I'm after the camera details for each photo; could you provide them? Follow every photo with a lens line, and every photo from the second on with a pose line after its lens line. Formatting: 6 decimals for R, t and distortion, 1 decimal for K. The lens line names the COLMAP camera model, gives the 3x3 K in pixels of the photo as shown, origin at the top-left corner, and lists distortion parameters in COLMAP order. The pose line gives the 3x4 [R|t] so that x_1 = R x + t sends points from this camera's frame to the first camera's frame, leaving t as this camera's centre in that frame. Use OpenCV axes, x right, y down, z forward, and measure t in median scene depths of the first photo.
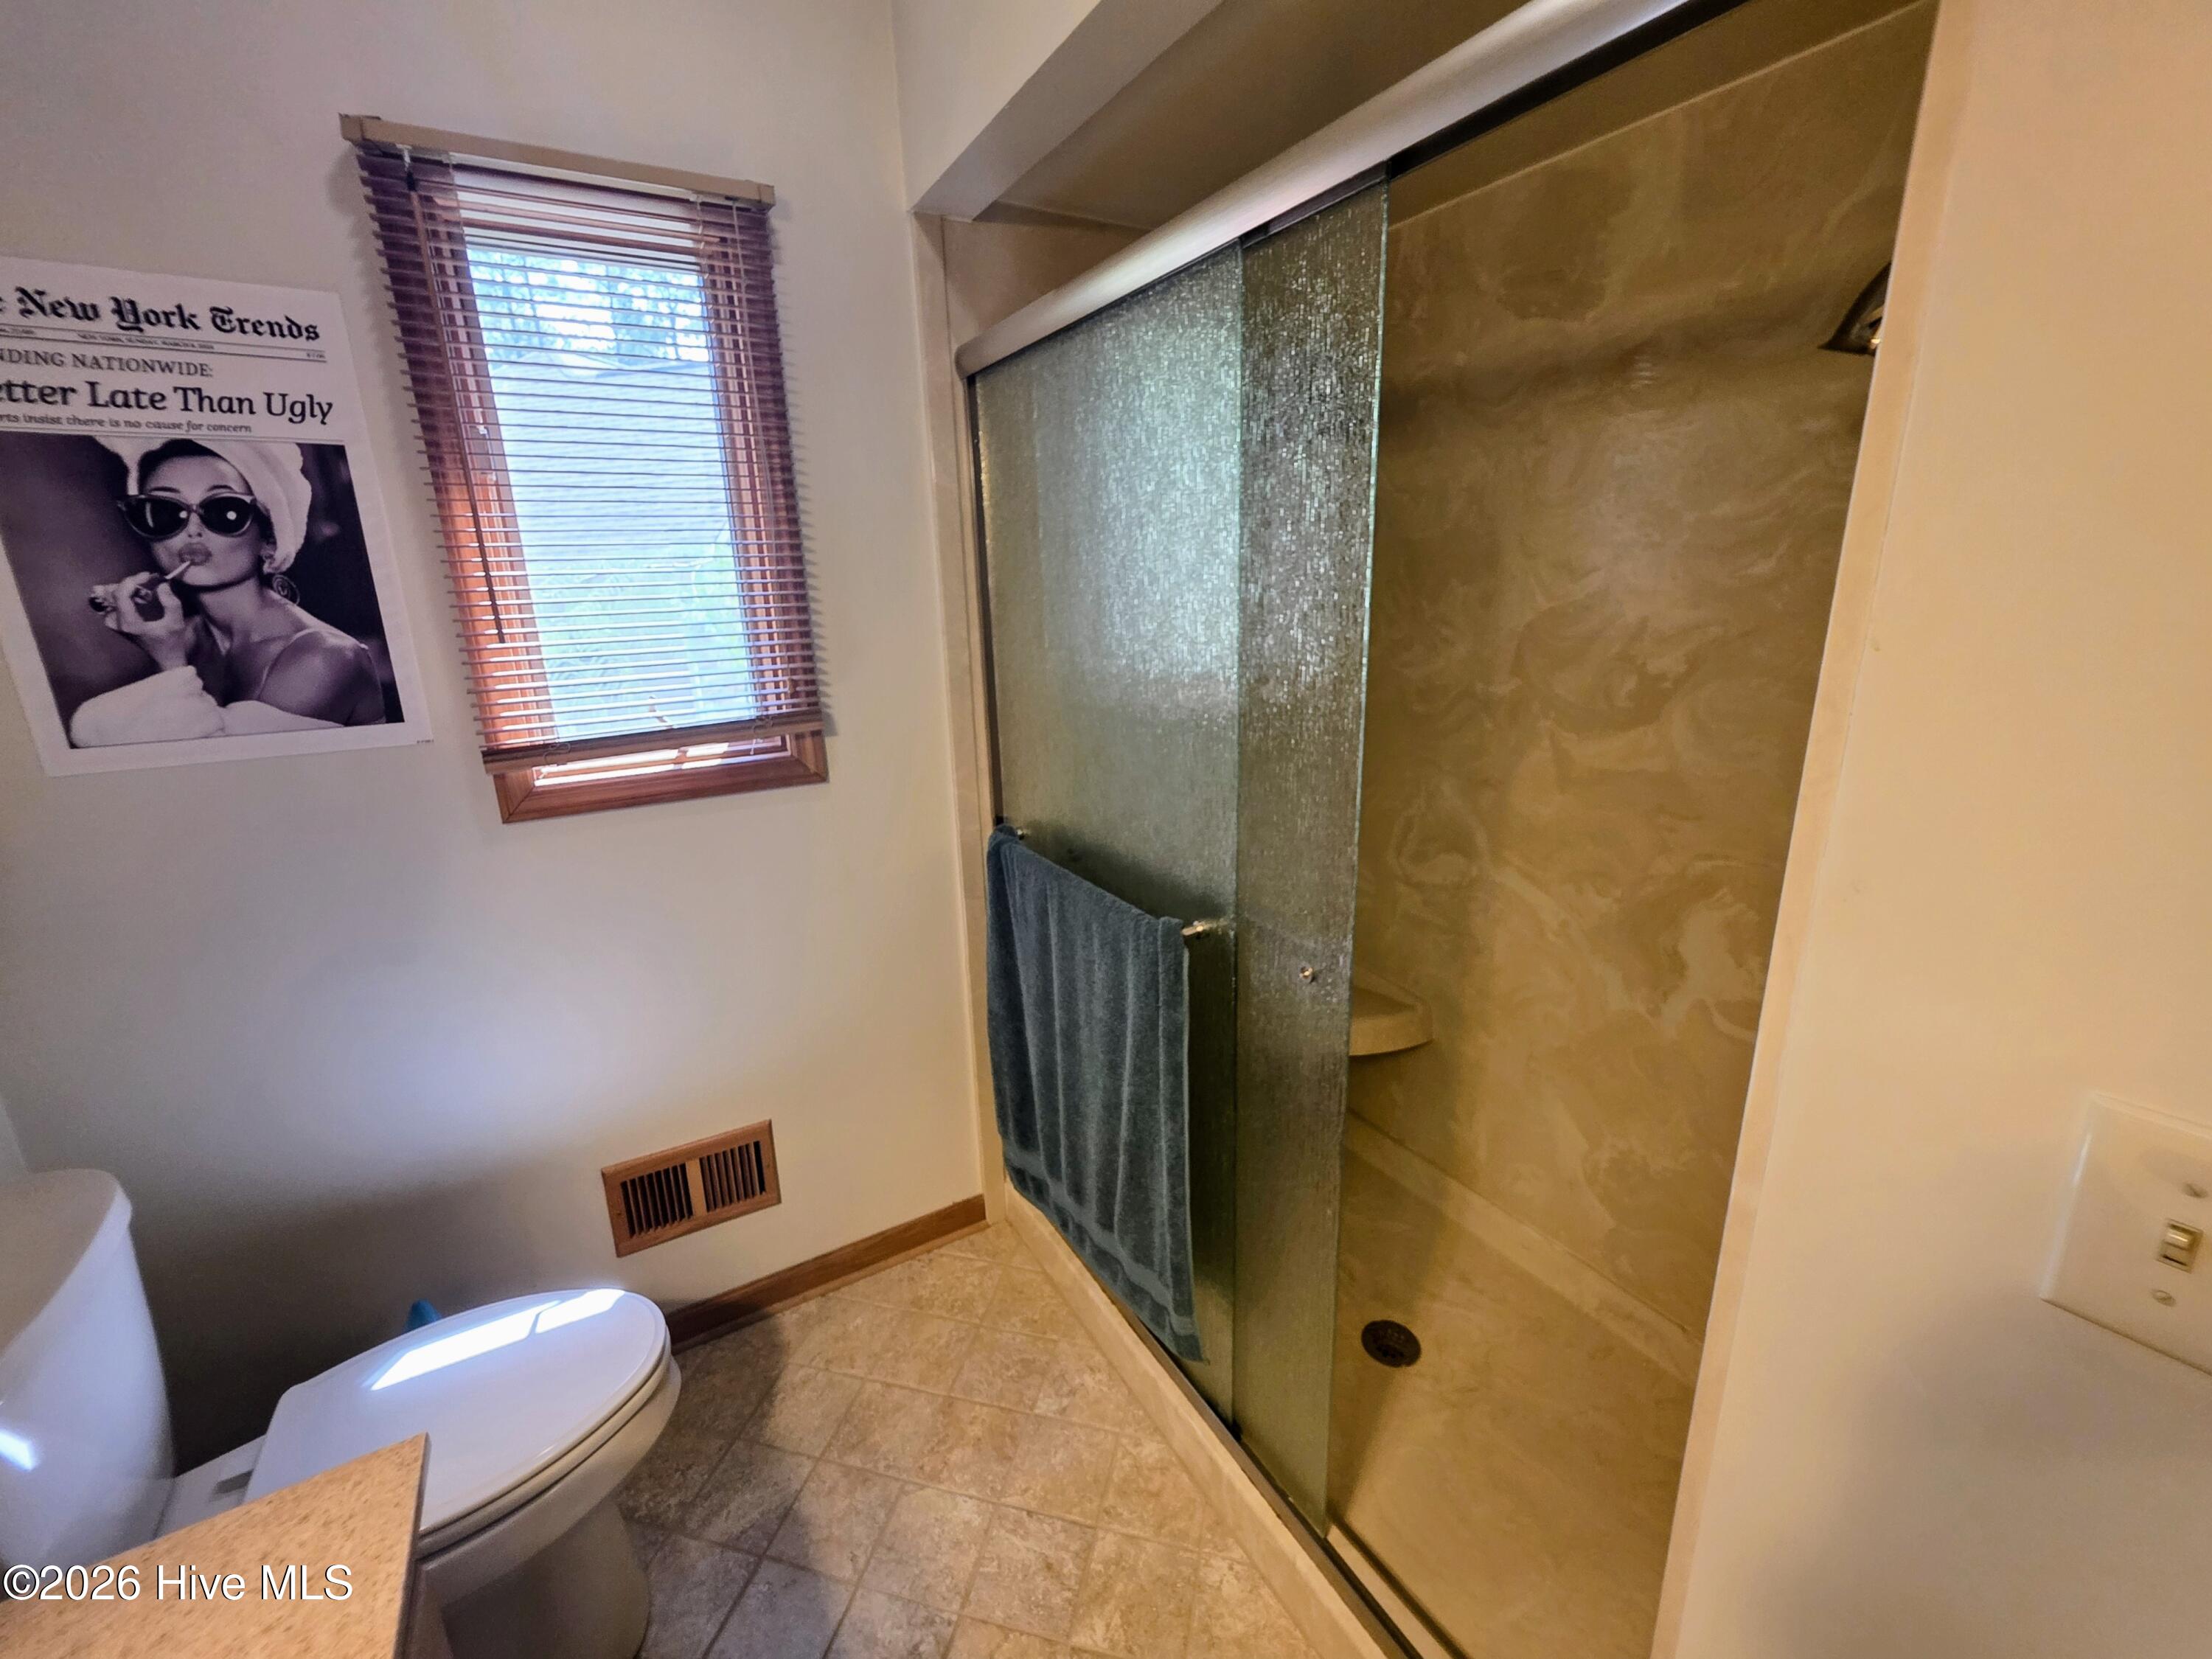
lens RADIAL K [[897.0, 0, 1102.1], [0, 897.0, 812.2], [0, 0, 1]] dist [0.002267, -0.007900]
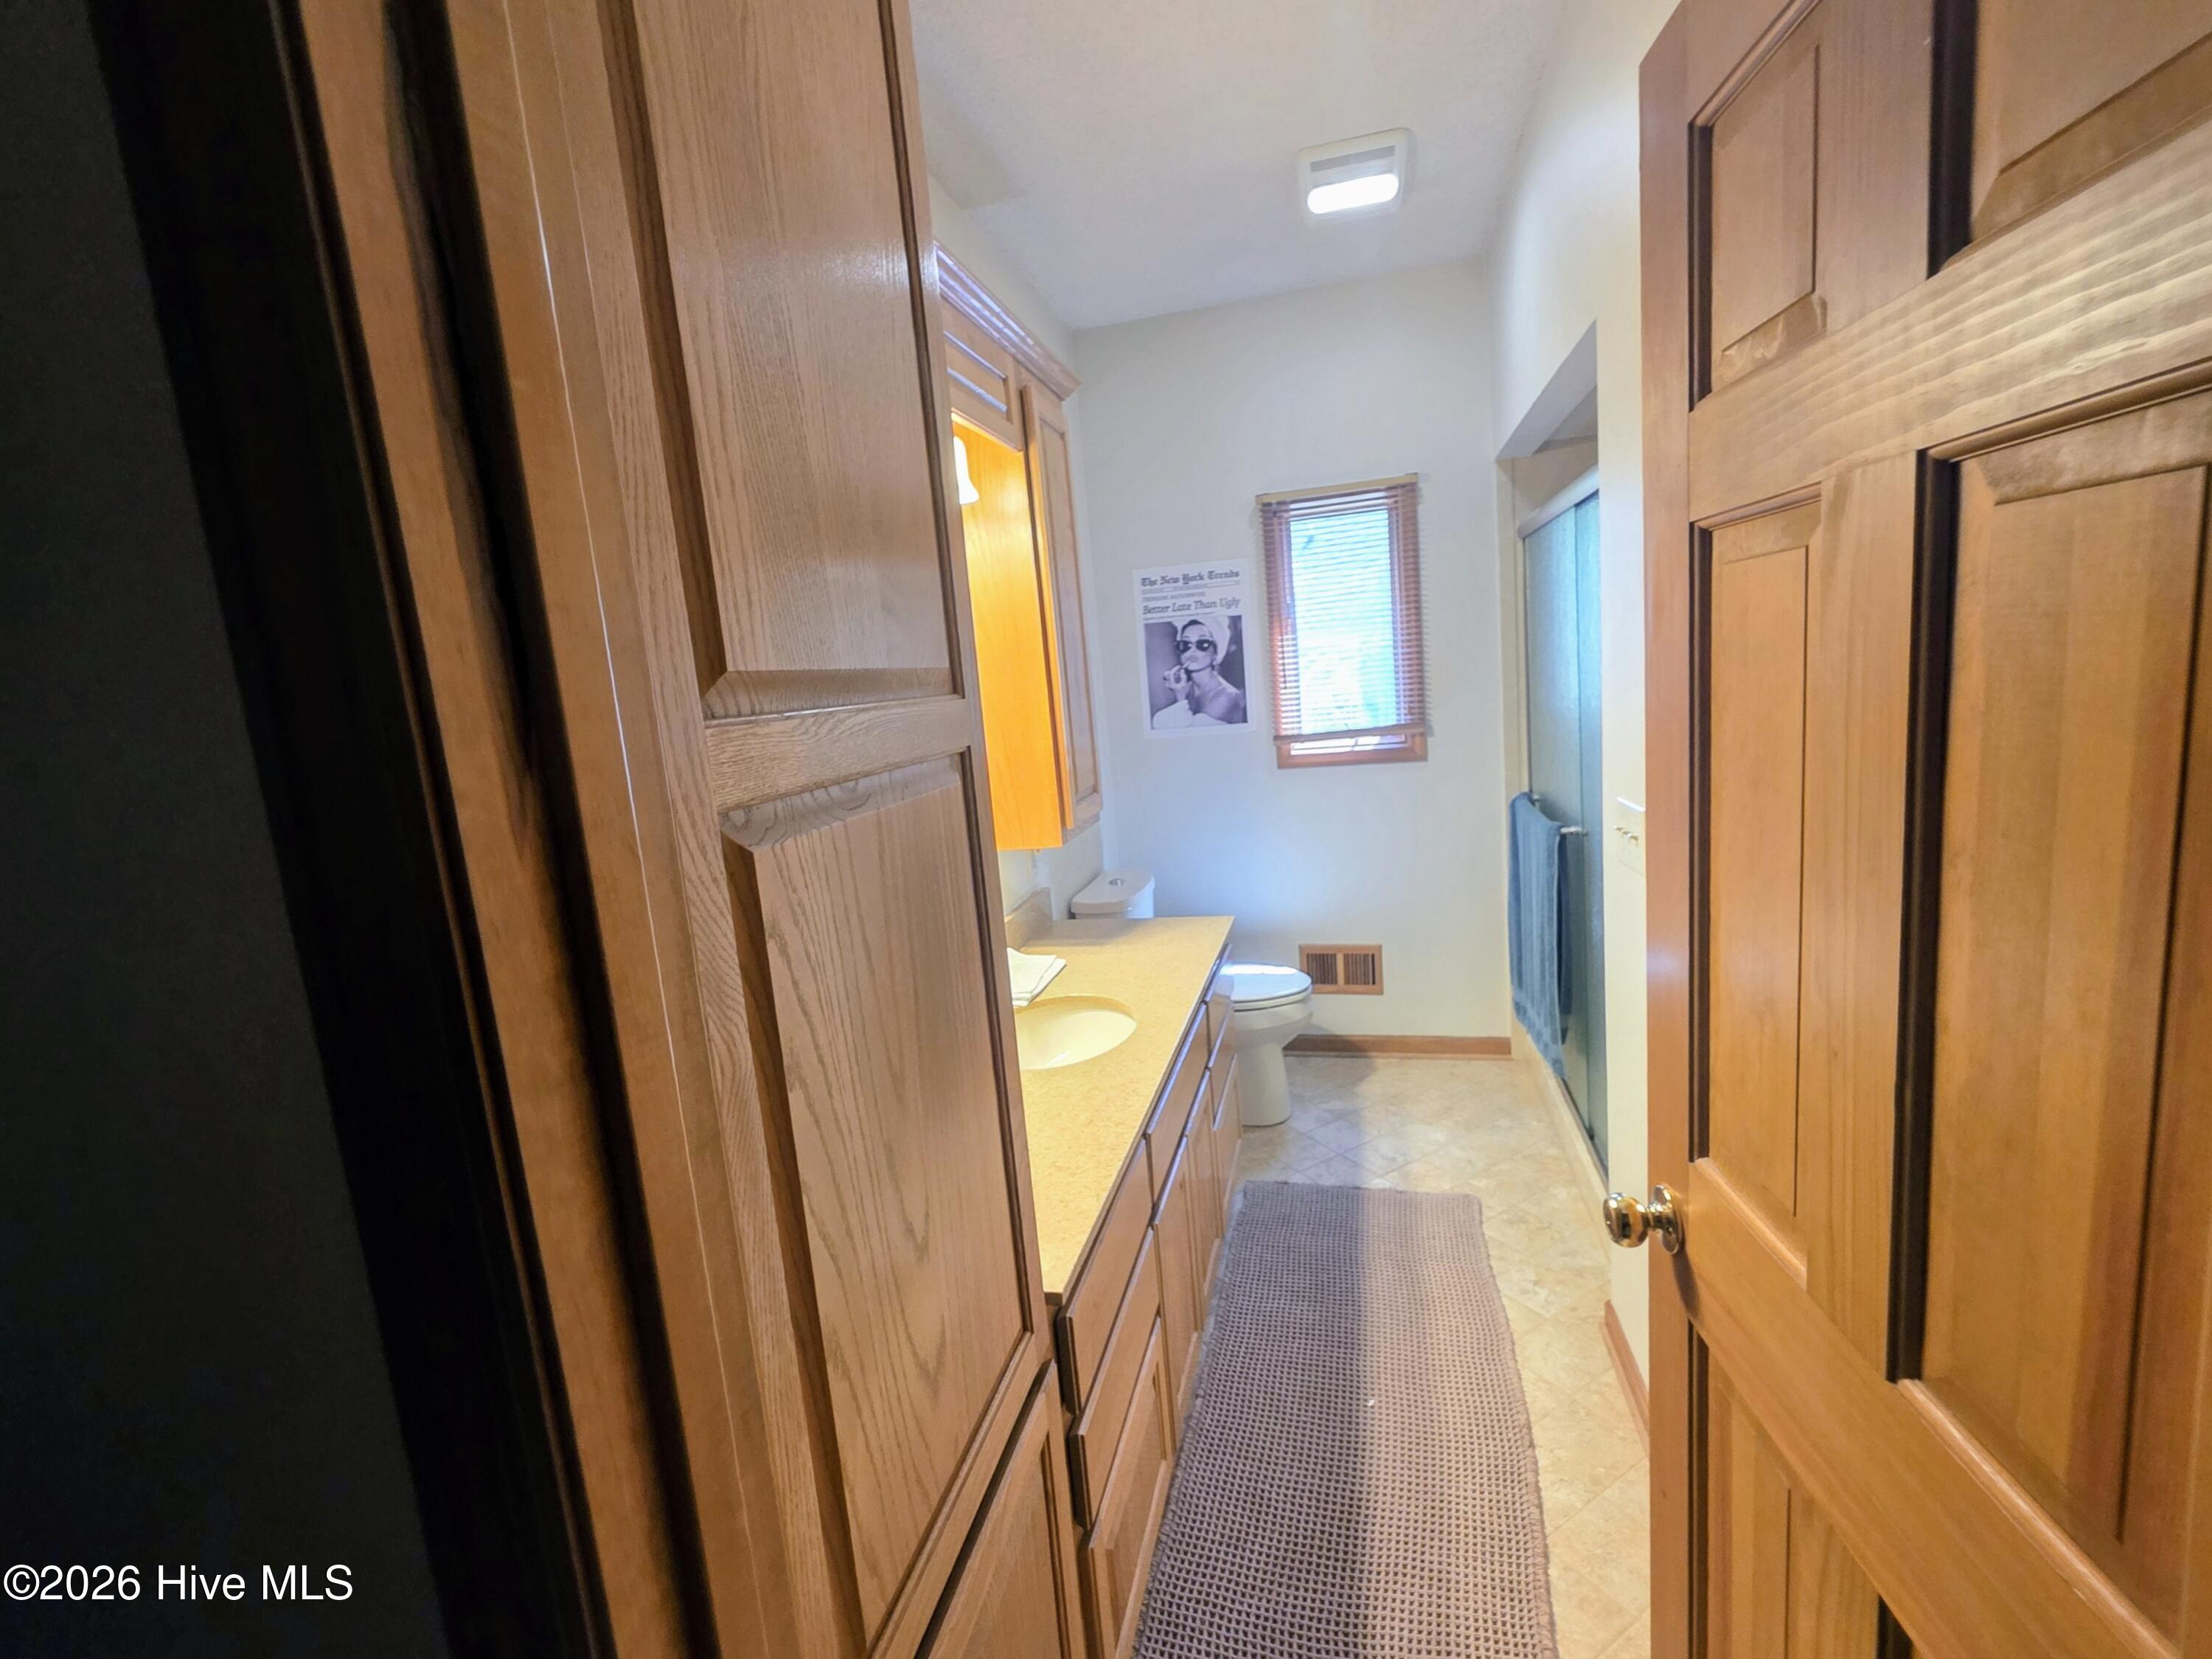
lens RADIAL K [[924.3, 0, 1097.6], [0, 924.3, 821.0], [0, 0, 1]] dist [0.001855, 0.000172]
pose [[0.700373, 0.086544, -0.708511, 0.744047], [-0.111859, 0.993665, 0.010802, 0.184213], [0.704957, 0.071688, 0.705618, -1.050916]]
